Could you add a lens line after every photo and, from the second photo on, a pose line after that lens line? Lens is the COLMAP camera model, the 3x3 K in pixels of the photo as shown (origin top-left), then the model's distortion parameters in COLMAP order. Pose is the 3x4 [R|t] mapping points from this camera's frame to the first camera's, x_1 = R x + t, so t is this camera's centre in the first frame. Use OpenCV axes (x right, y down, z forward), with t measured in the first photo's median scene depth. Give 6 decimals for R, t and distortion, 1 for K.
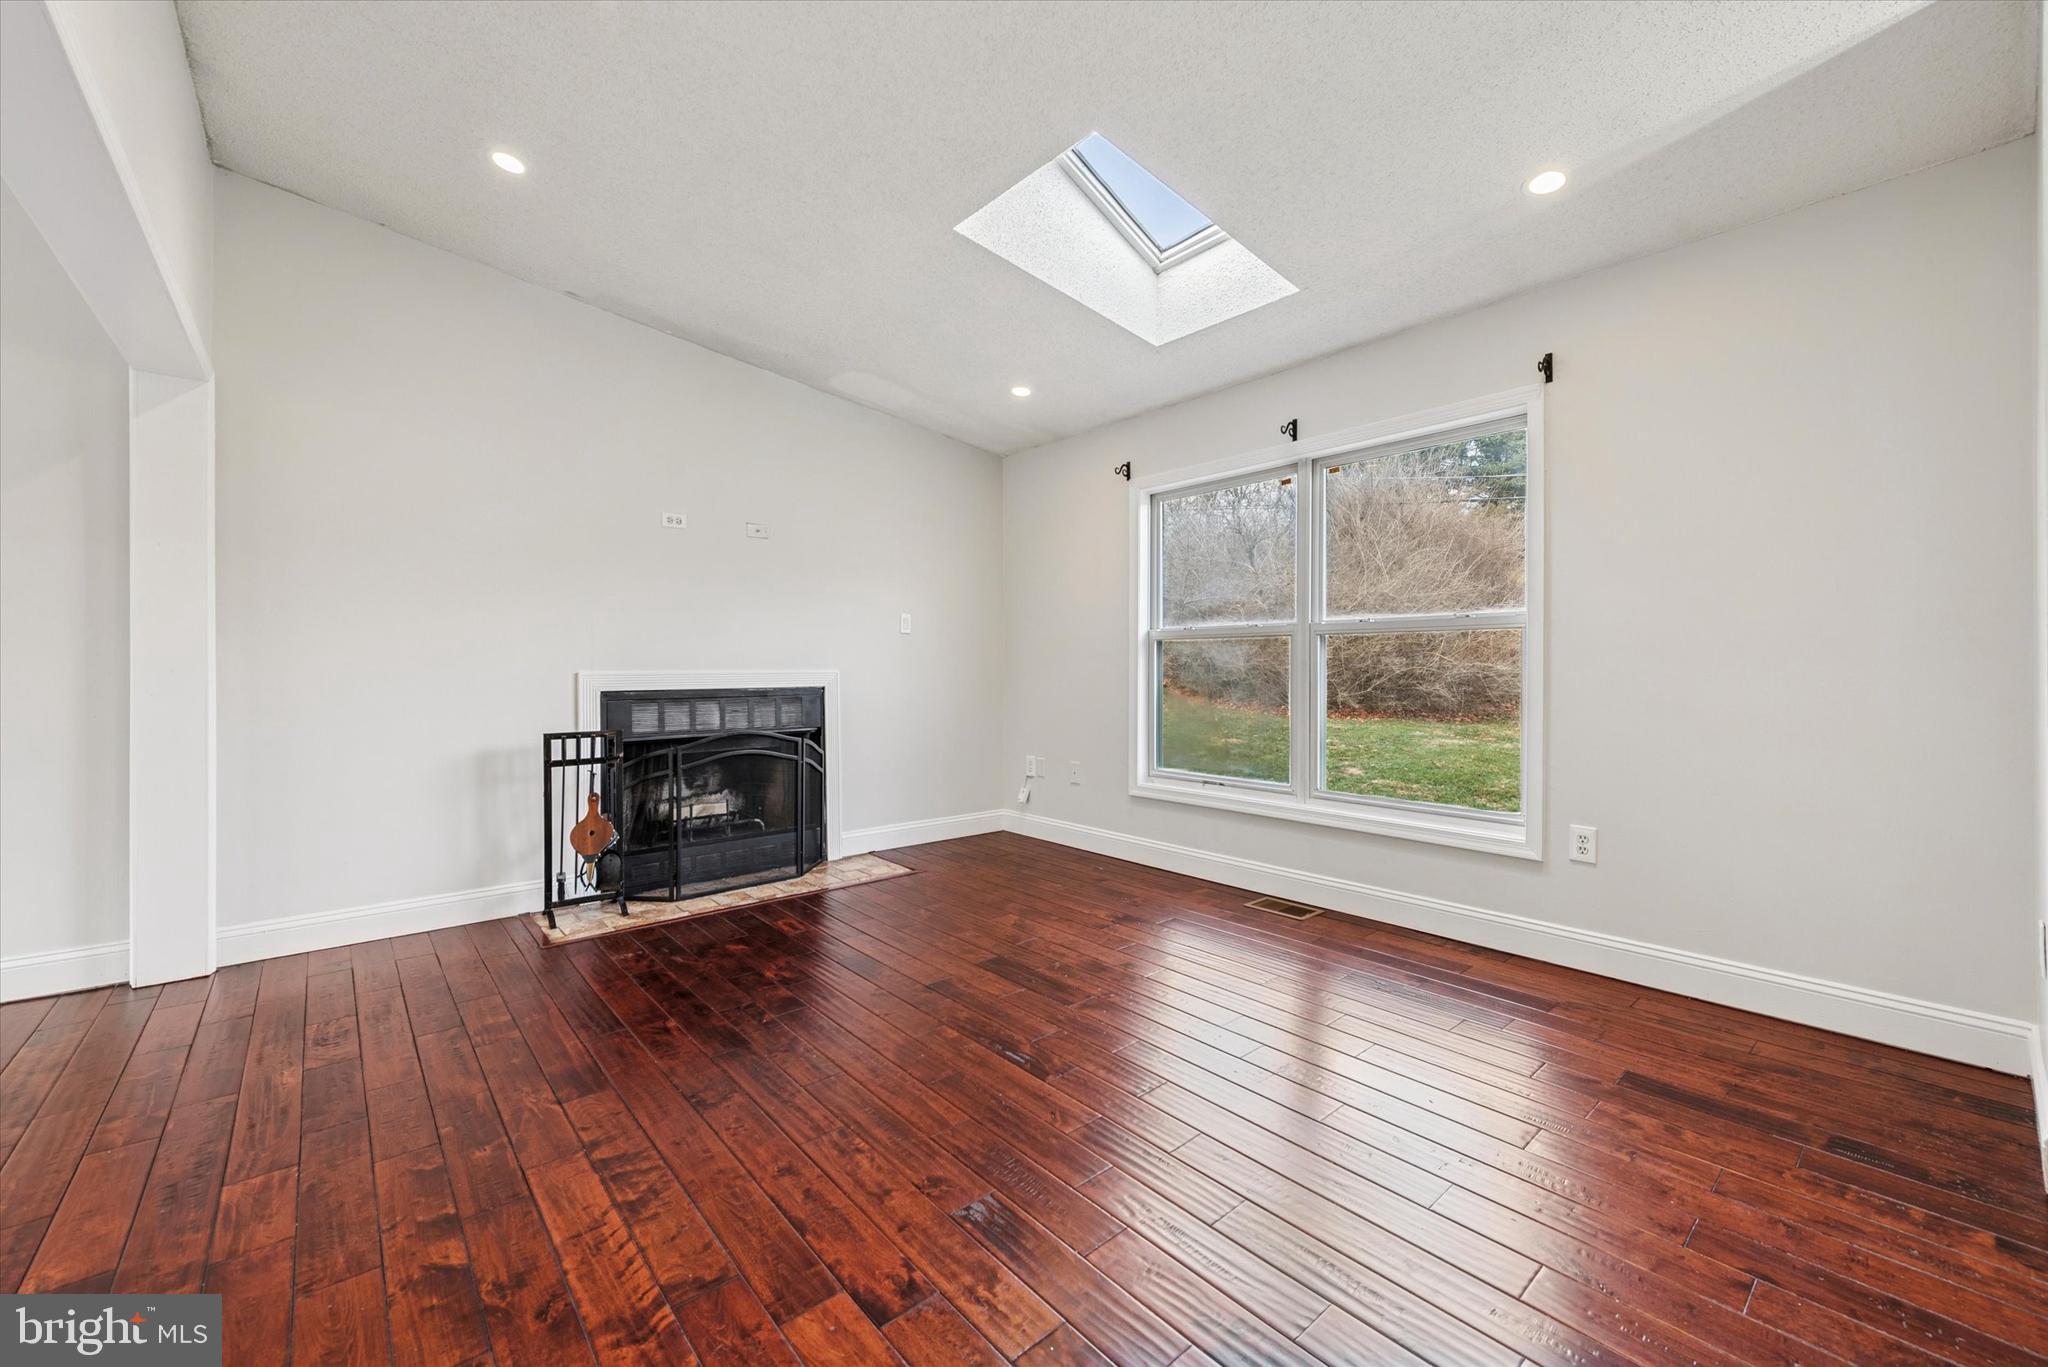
lens RADIAL K [[803.0, 0, 1037.7], [0, 803.0, 673.9], [0, 0, 1]] dist [0.008943, -0.002642]
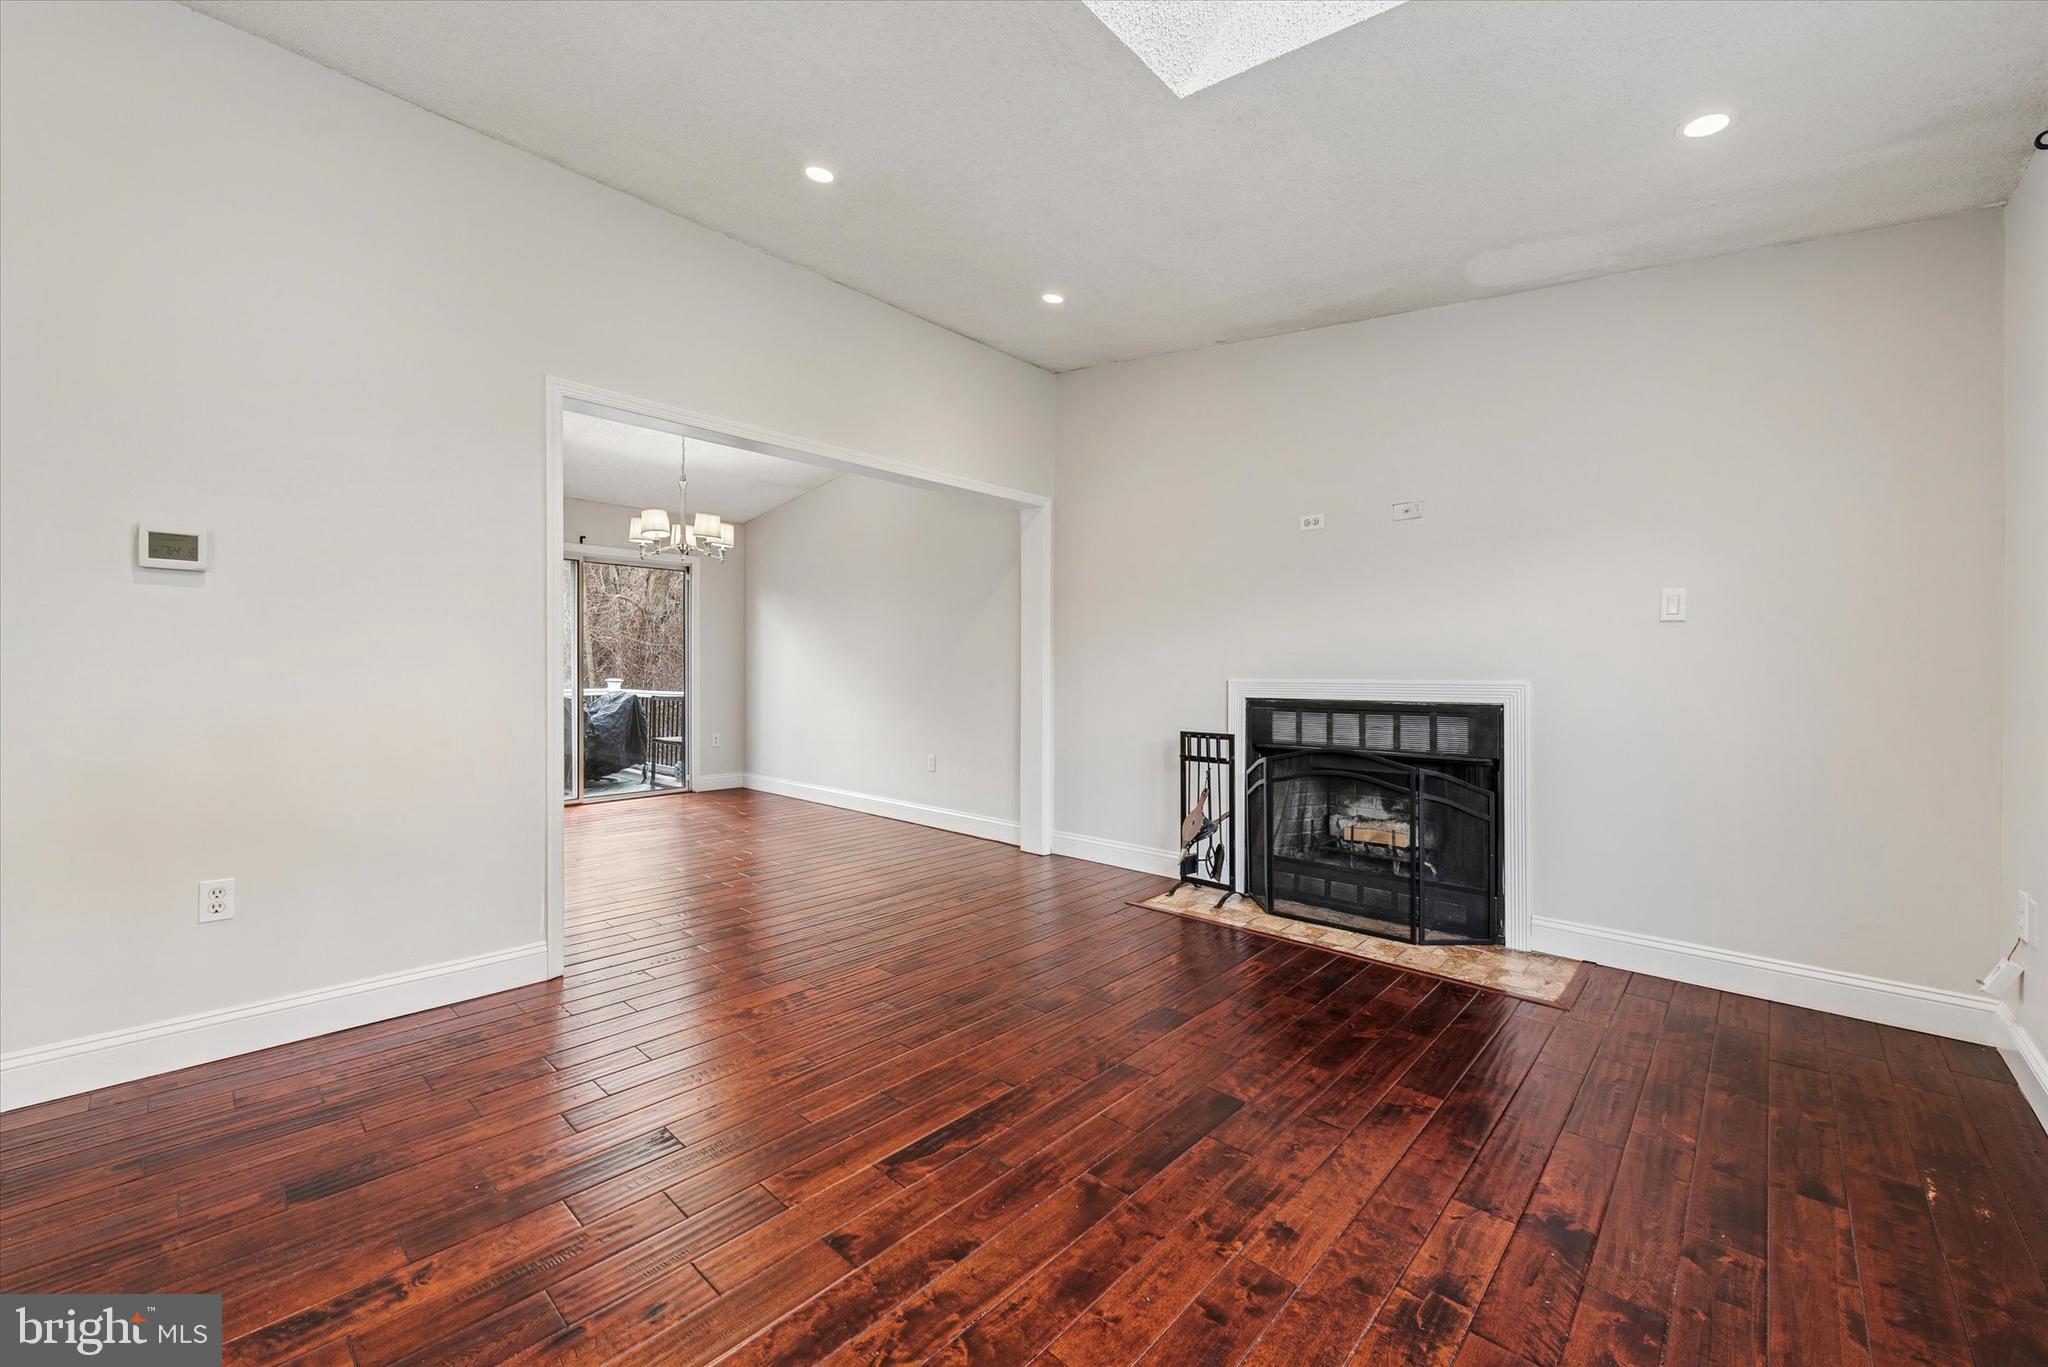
lens RADIAL K [[803.0, 0, 1038.7], [0, 803.0, 679.0], [0, 0, 1]] dist [0.008943, -0.002642]
pose [[0.105810, 0.005796, -0.994369, 0.470452], [-0.013697, 0.999897, 0.004371, -0.004091], [0.994292, 0.013157, 0.105879, 0.585259]]
